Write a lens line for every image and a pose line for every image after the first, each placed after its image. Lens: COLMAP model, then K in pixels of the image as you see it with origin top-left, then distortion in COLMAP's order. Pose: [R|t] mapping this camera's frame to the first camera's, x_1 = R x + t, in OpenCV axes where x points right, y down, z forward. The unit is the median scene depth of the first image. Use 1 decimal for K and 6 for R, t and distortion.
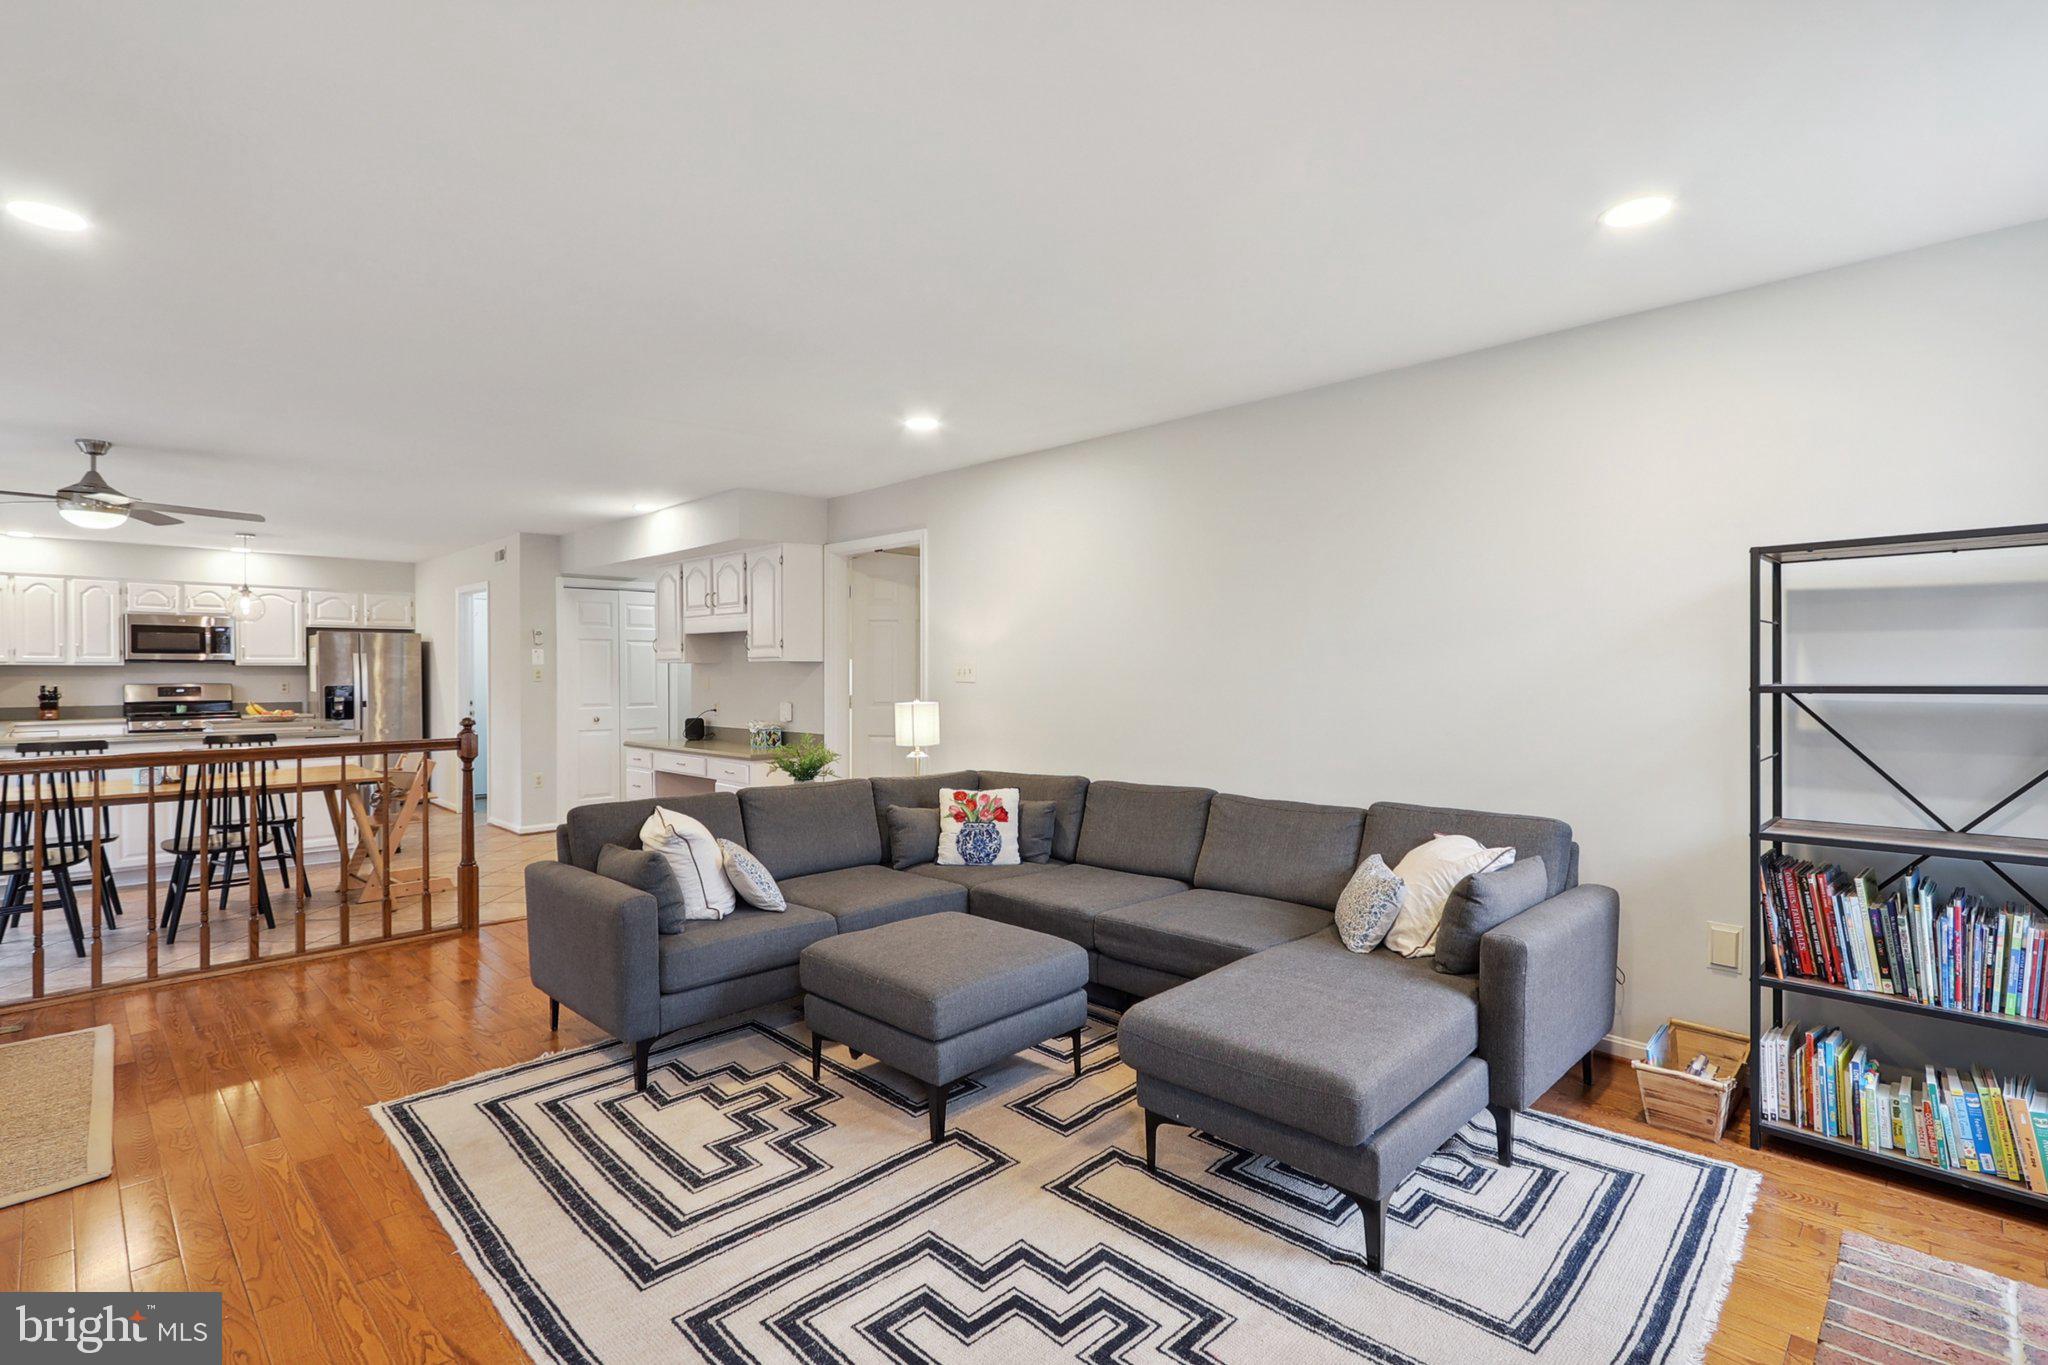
lens RADIAL K [[939.6, 0, 997.2], [0, 939.6, 680.9], [0, 0, 1]] dist [-0.000655, -0.000348]
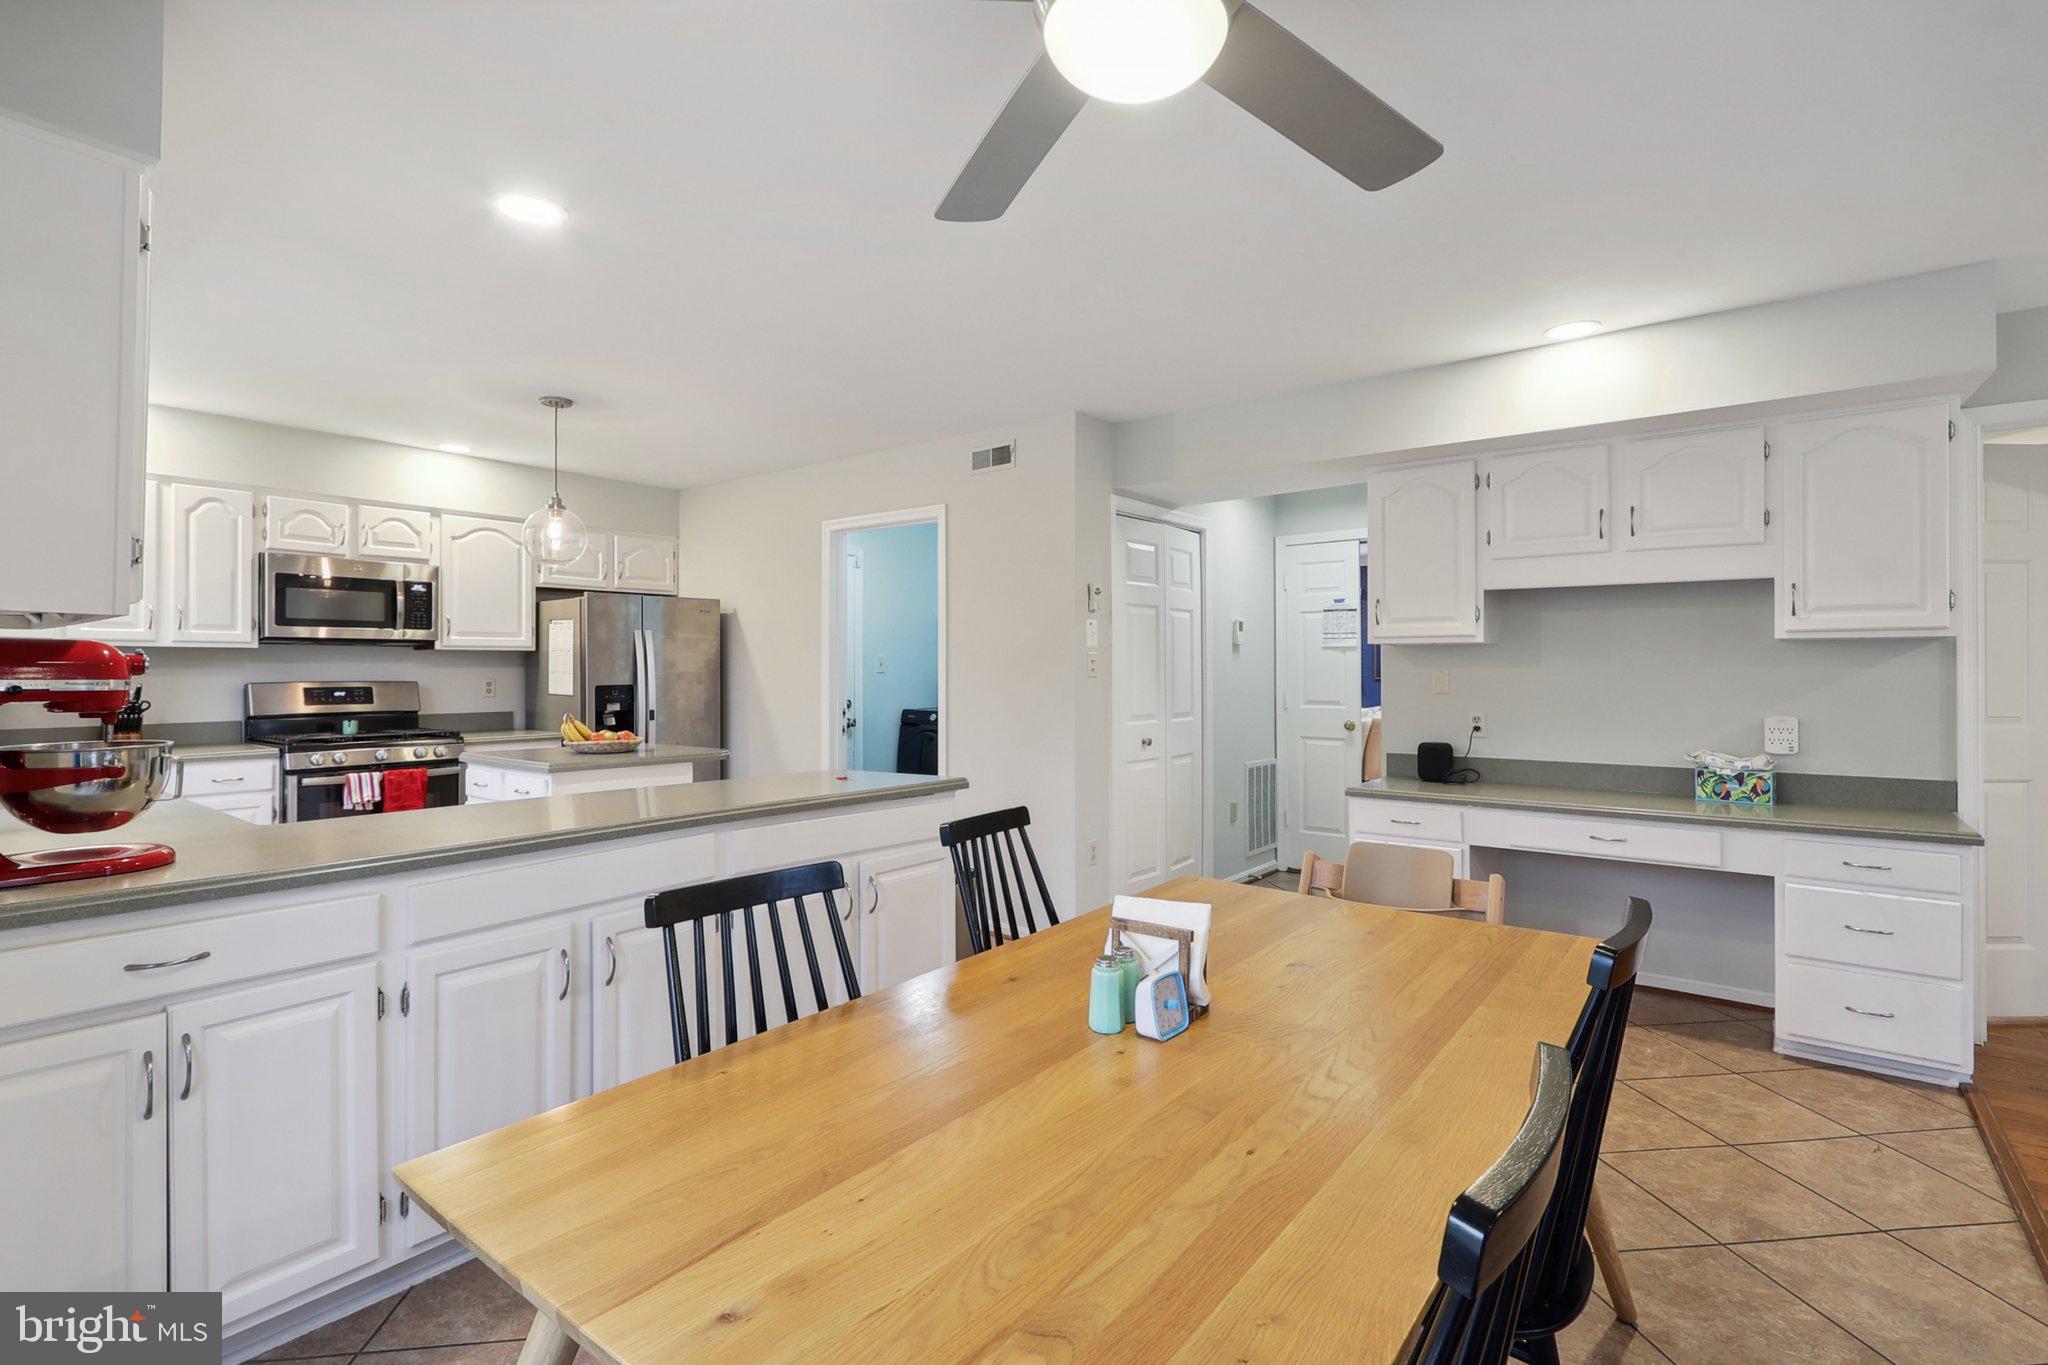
lens RADIAL K [[963.3, 0, 1012.7], [0, 963.3, 675.4], [0, 0, 1]] dist [0.002471, -0.000071]
pose [[0.994586, -0.000161, 0.103914, -0.538017], [0.000390, 0.999998, -0.002181, 0.000457], [-0.103914, 0.002210, 0.994584, 0.388707]]
